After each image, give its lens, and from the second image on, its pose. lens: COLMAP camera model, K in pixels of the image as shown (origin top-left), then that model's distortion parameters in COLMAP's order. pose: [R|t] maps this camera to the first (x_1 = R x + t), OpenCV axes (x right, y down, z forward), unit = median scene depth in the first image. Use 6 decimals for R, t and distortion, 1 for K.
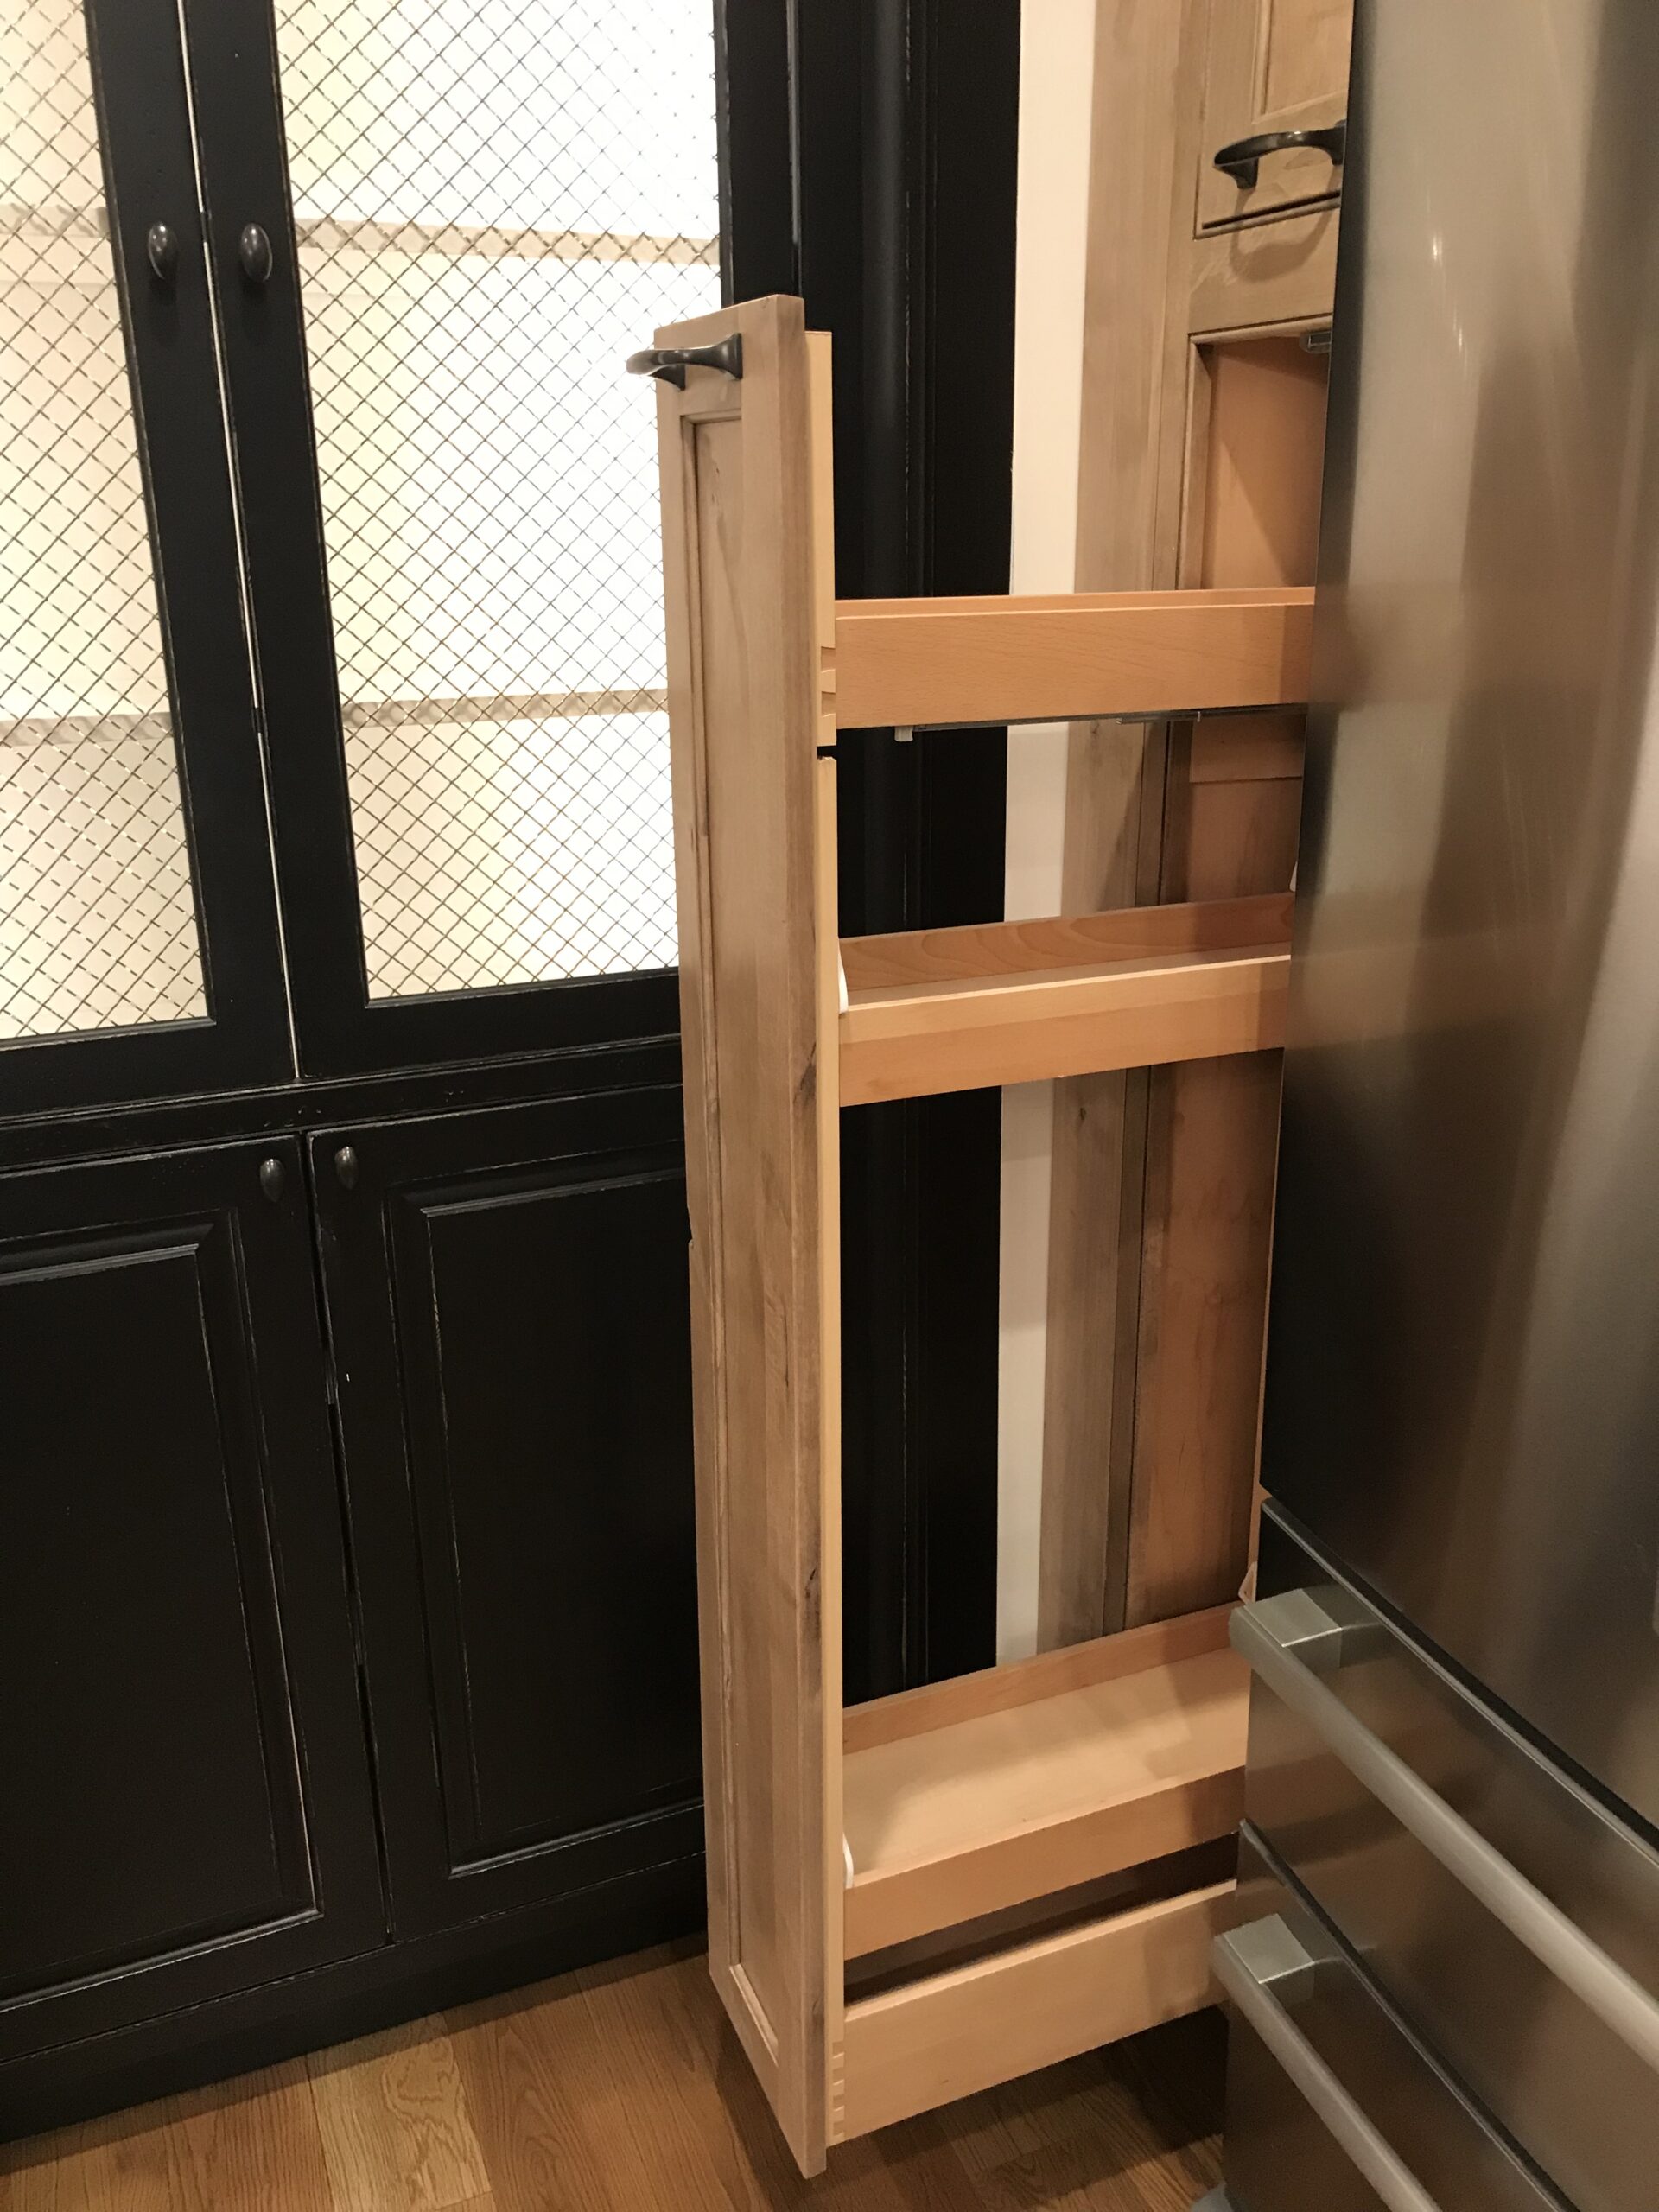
lens RADIAL K [[1811.2, 0, 836.9], [0, 1811.2, 1089.5], [0, 0, 1]] dist [0.035877, -0.037805]
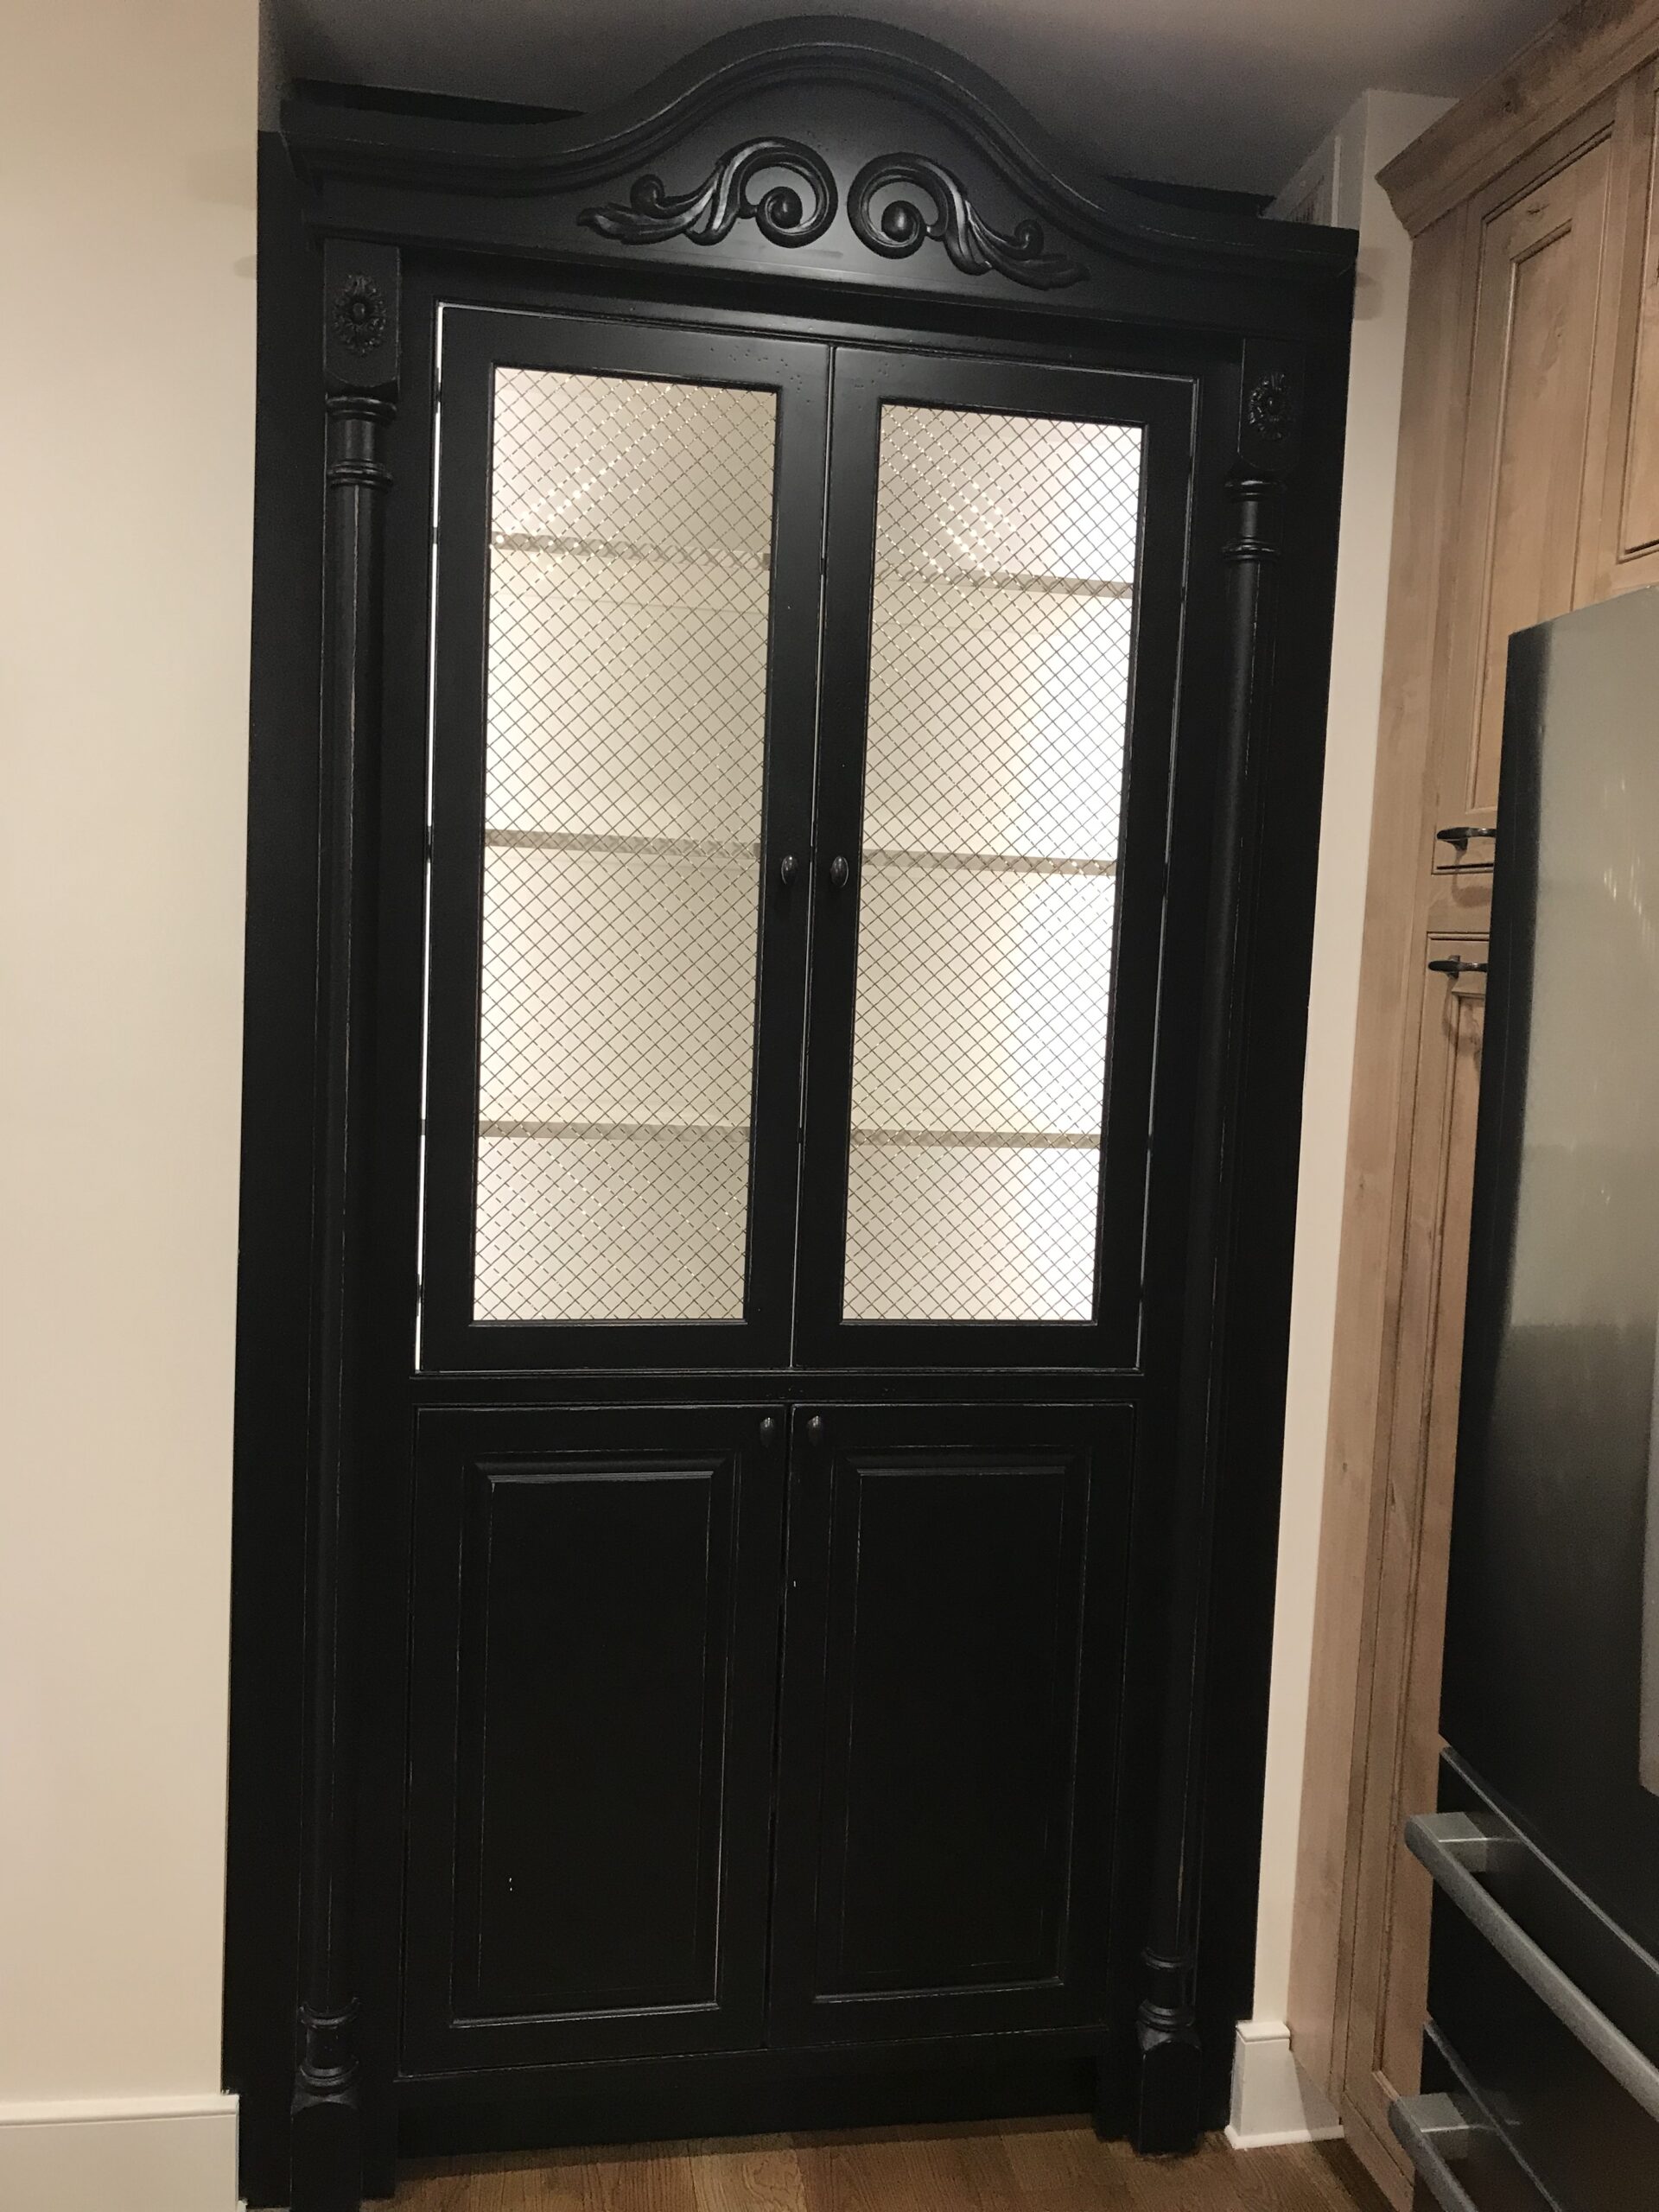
lens RADIAL K [[1811.2, 0, 826.4], [0, 1811.2, 1092.5], [0, 0, 1]] dist [0.035877, -0.037805]
pose [[0.972461, 0.069340, -0.222511, 0.054656], [-0.117855, 0.969960, -0.212810, 0.093525], [0.201071, 0.233173, 0.951420, -0.504106]]
